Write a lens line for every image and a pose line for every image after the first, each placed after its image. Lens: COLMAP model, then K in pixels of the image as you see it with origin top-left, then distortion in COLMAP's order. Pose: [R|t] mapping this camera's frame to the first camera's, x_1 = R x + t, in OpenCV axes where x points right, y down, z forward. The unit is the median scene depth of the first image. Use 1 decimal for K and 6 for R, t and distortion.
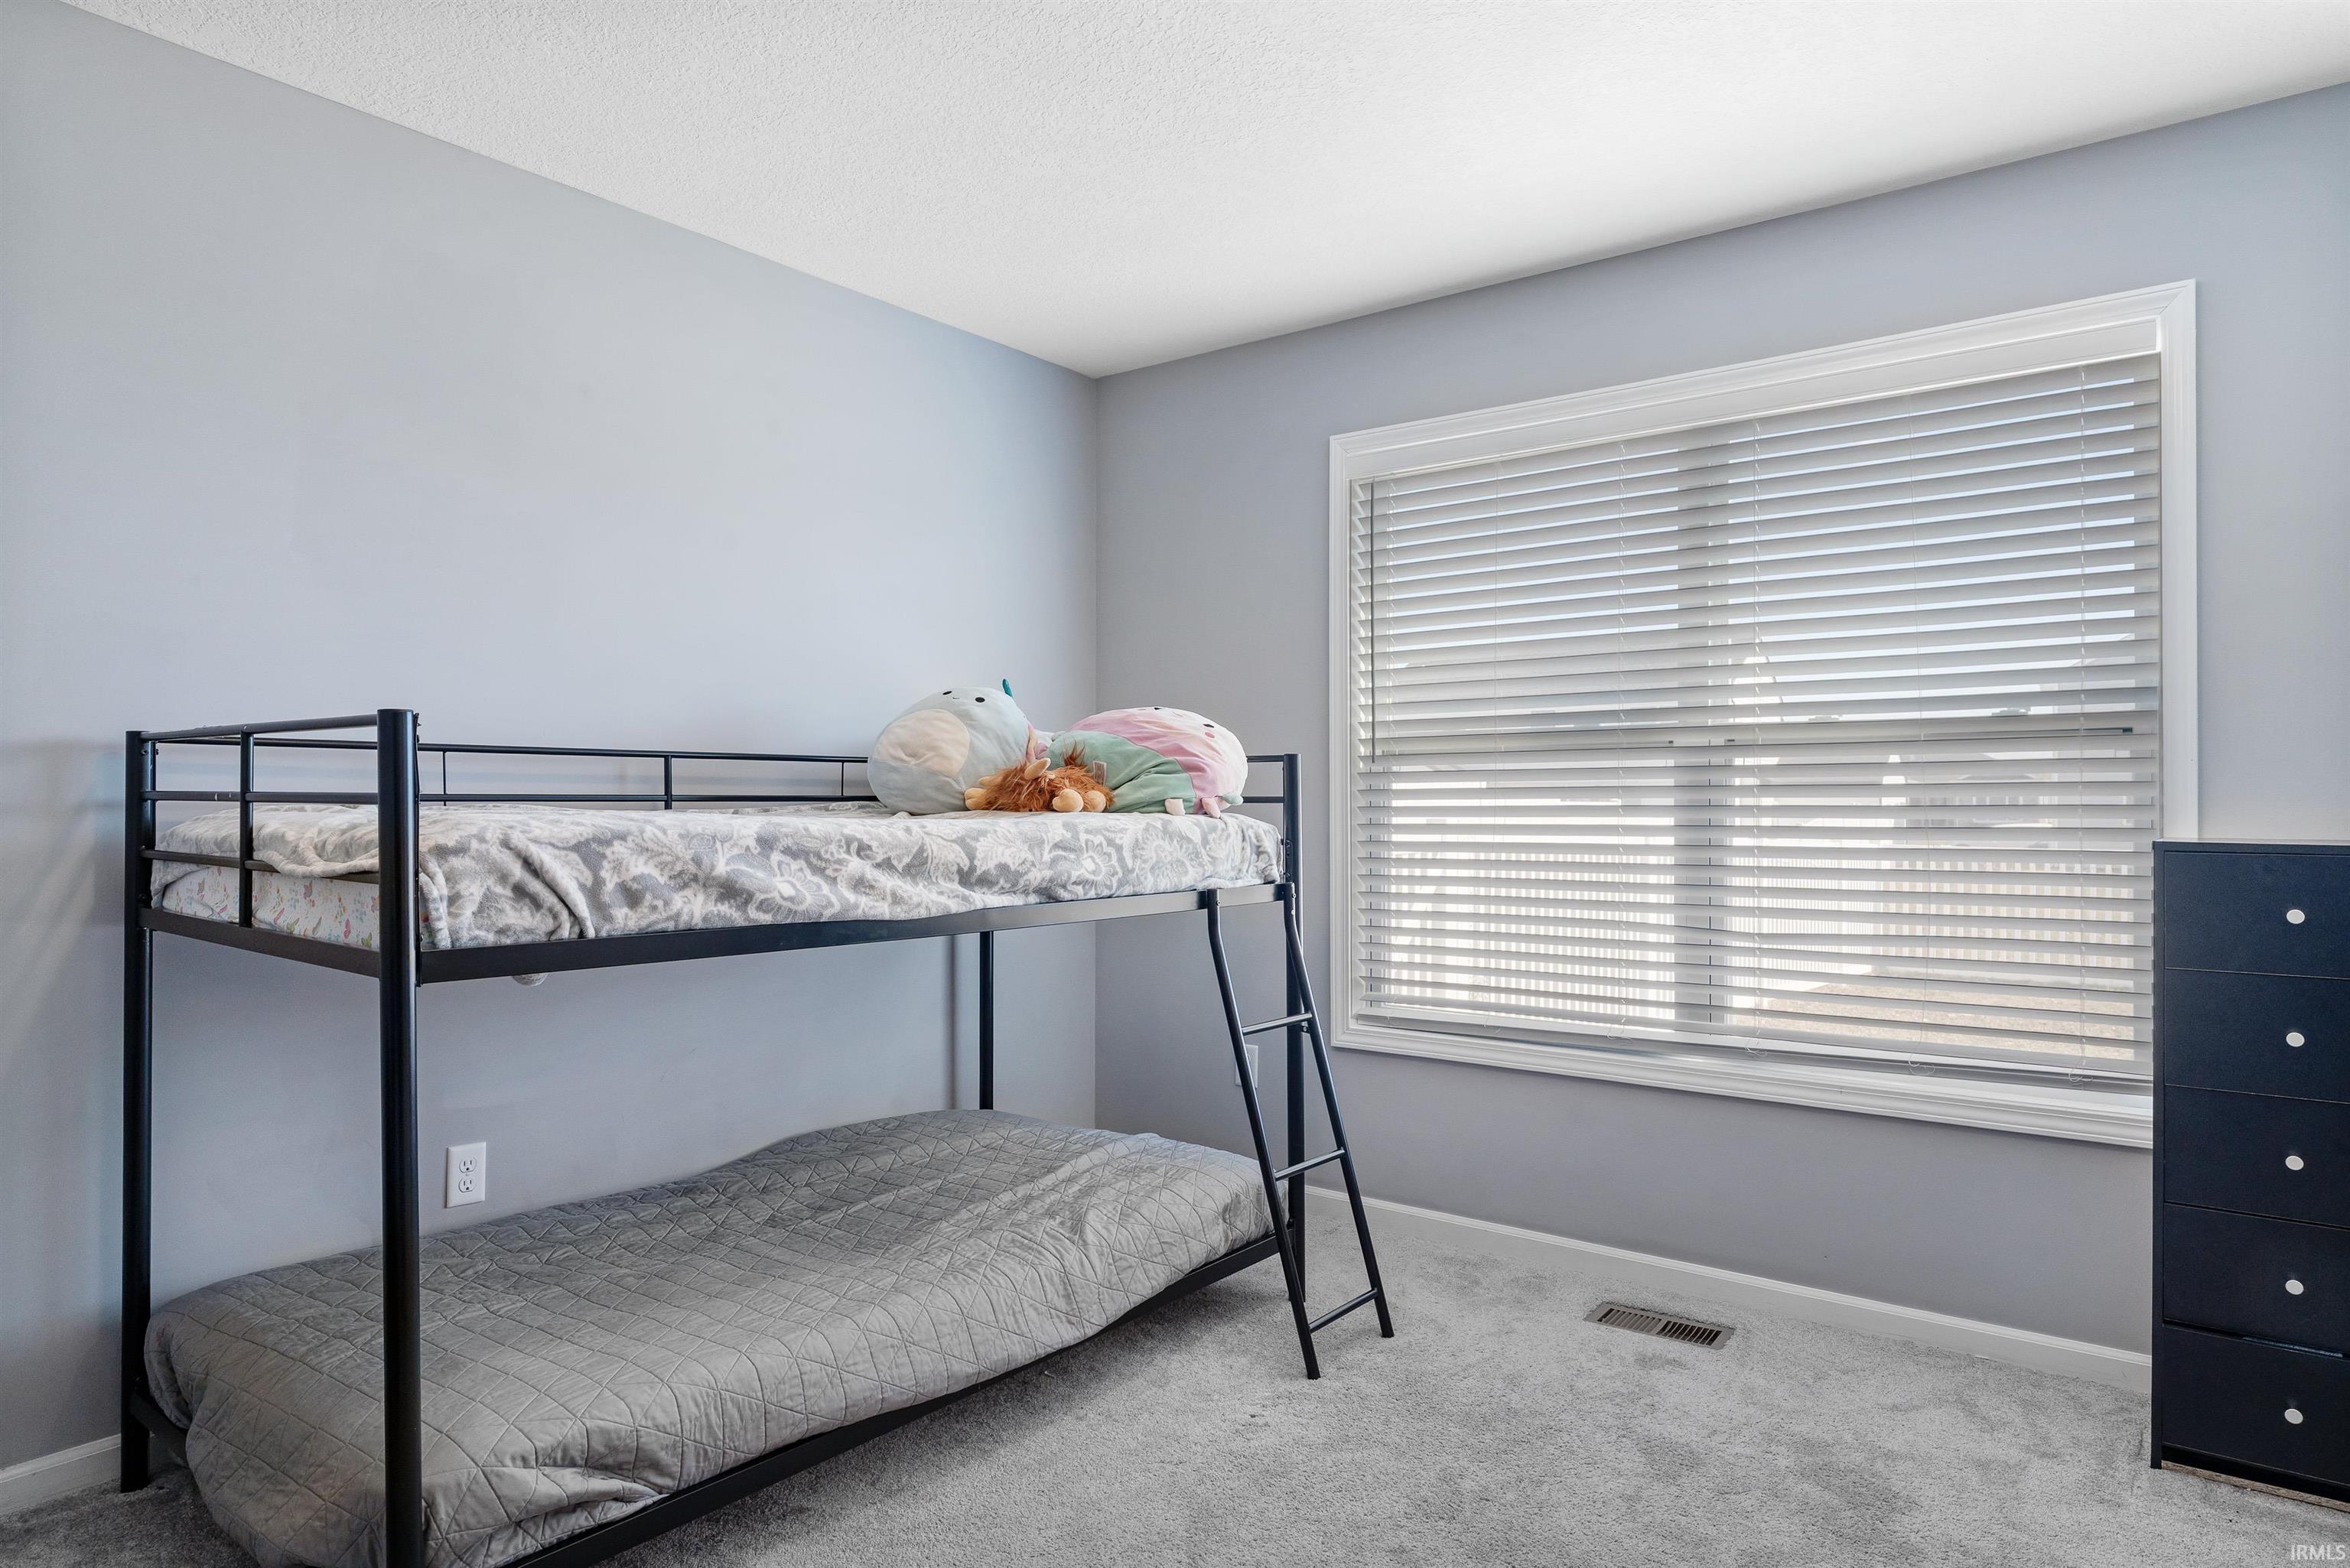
lens RADIAL K [[1399.3, 0, 1174.7], [0, 1399.3, 791.3], [0, 0, 1]] dist [-0.006854, -0.001120]
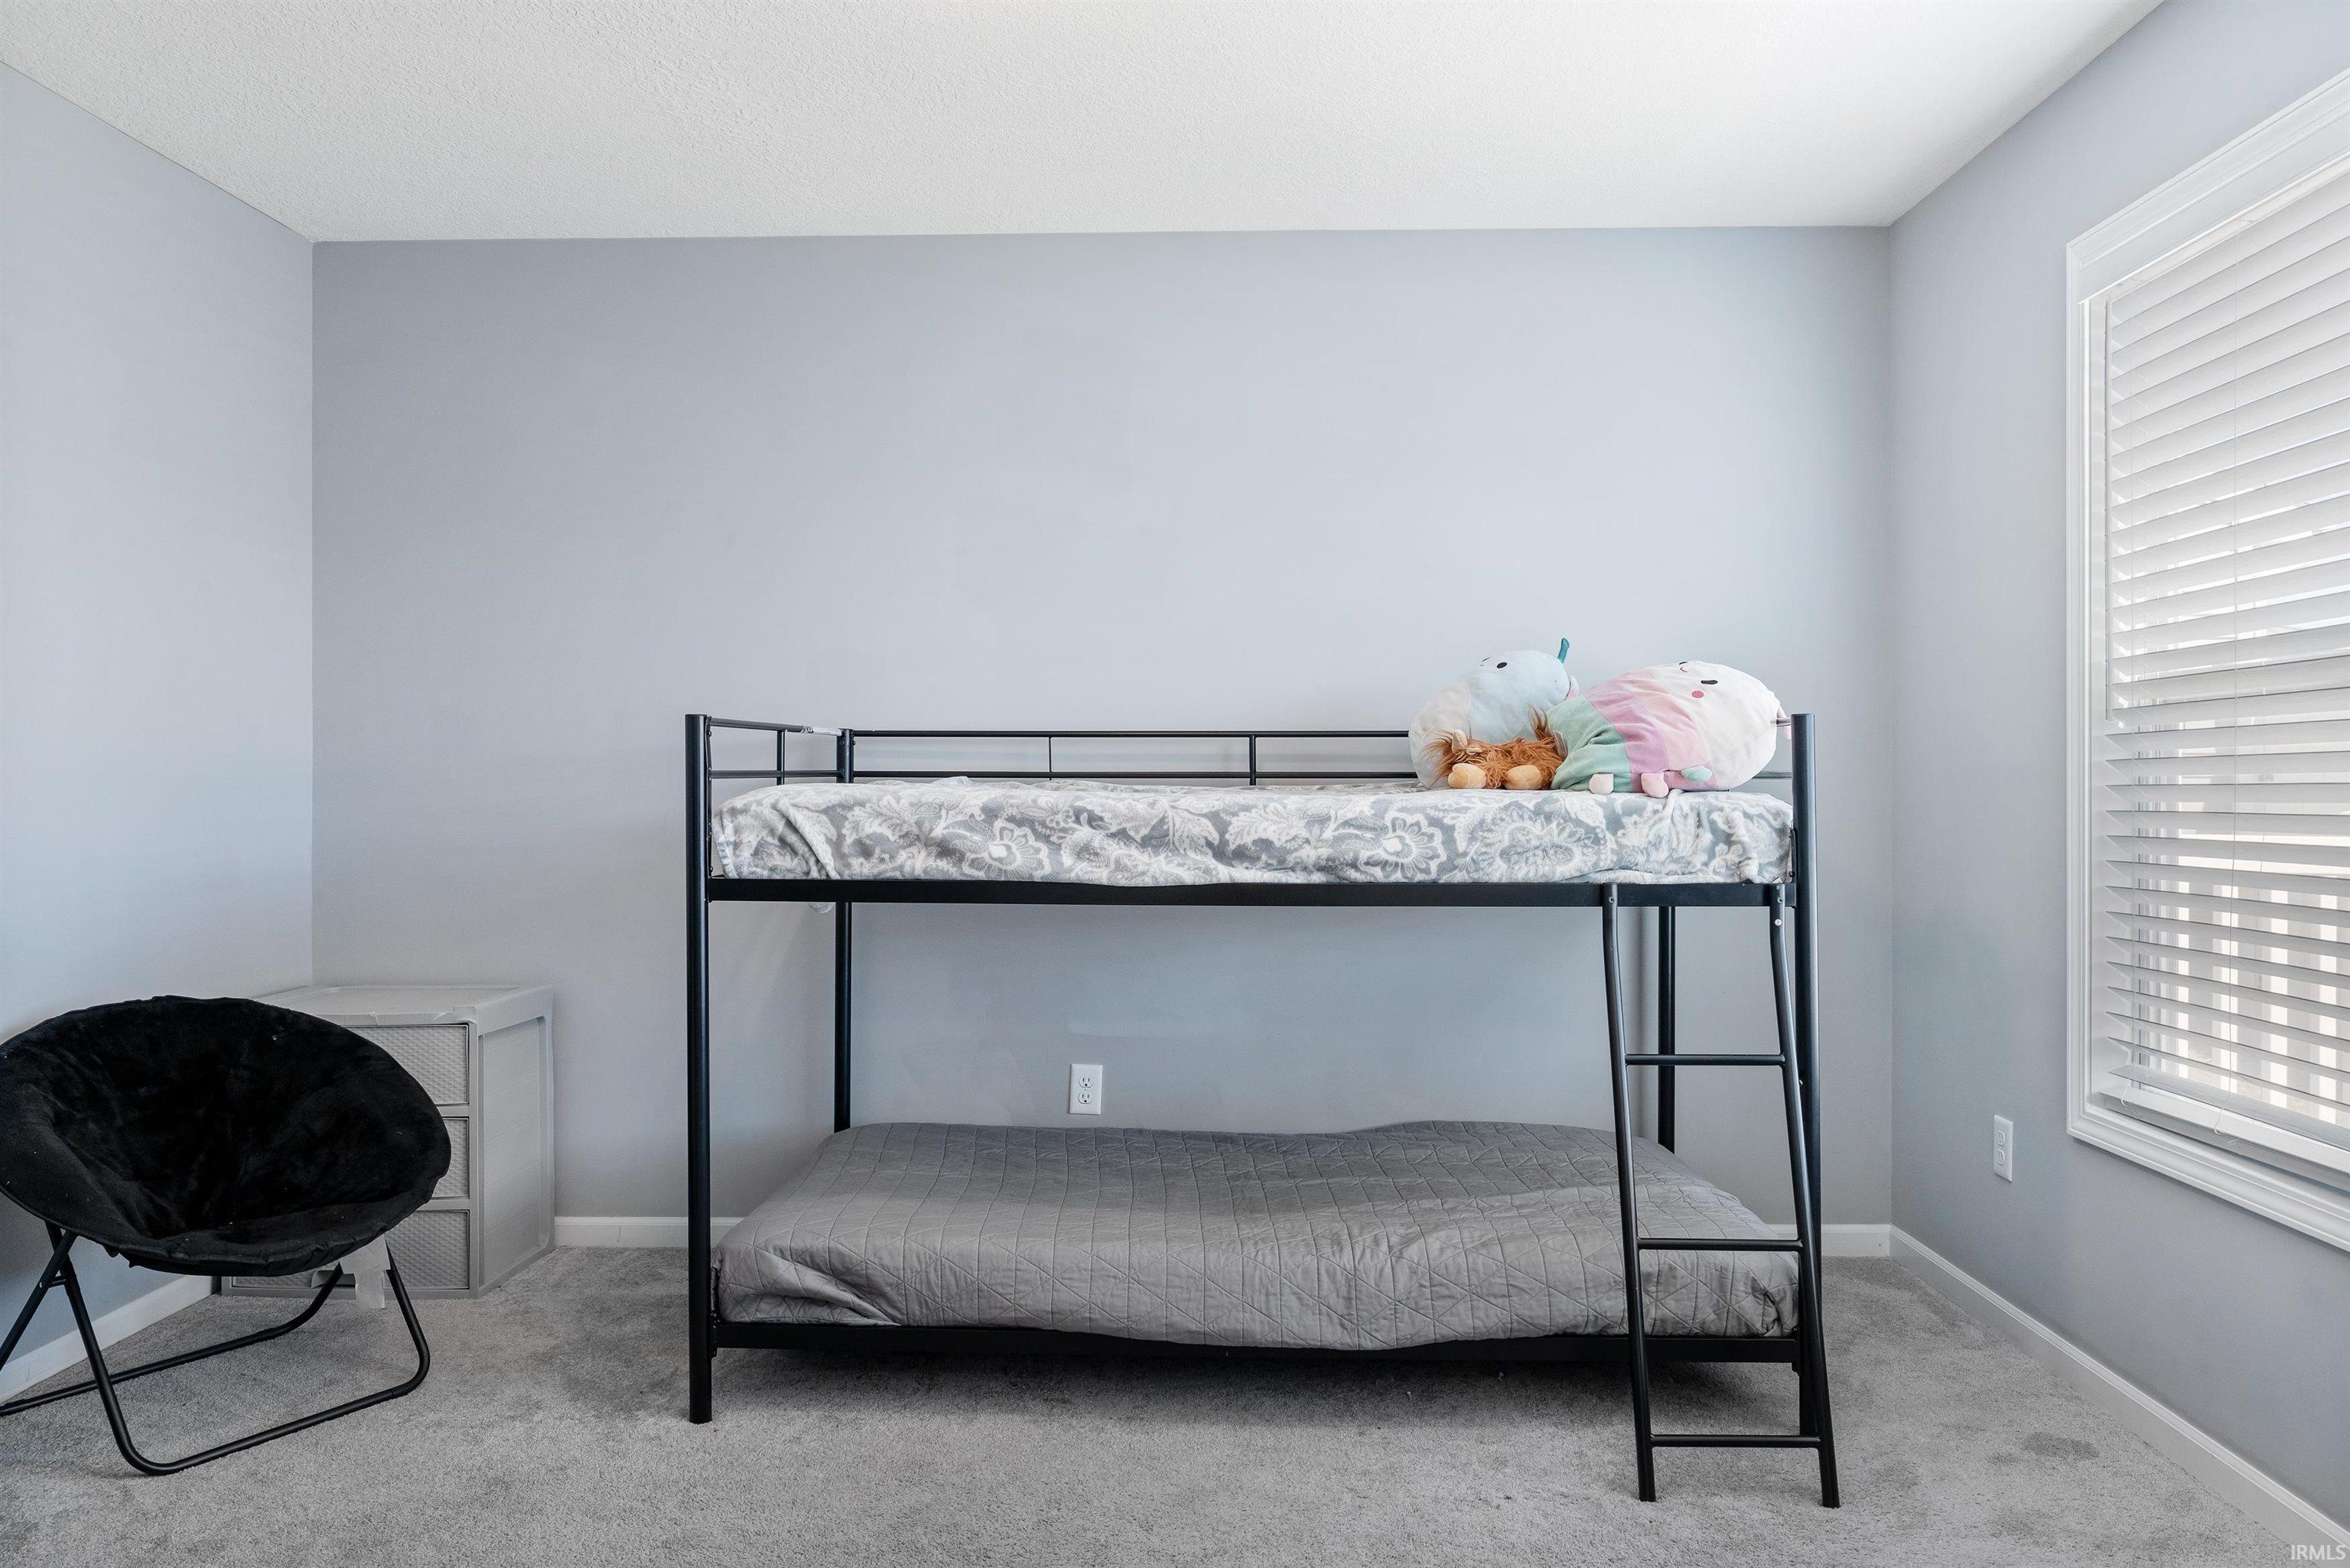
lens RADIAL K [[1686.6, 0, 1170.5], [0, 1686.6, 782.1], [0, 0, 1]] dist [-0.000714, 0.006119]
pose [[0.578532, -0.000068, -0.815660, 0.876821], [0.005684, 0.999976, 0.003948, 0.006445], [0.815640, -0.006920, 0.578518, 0.272604]]
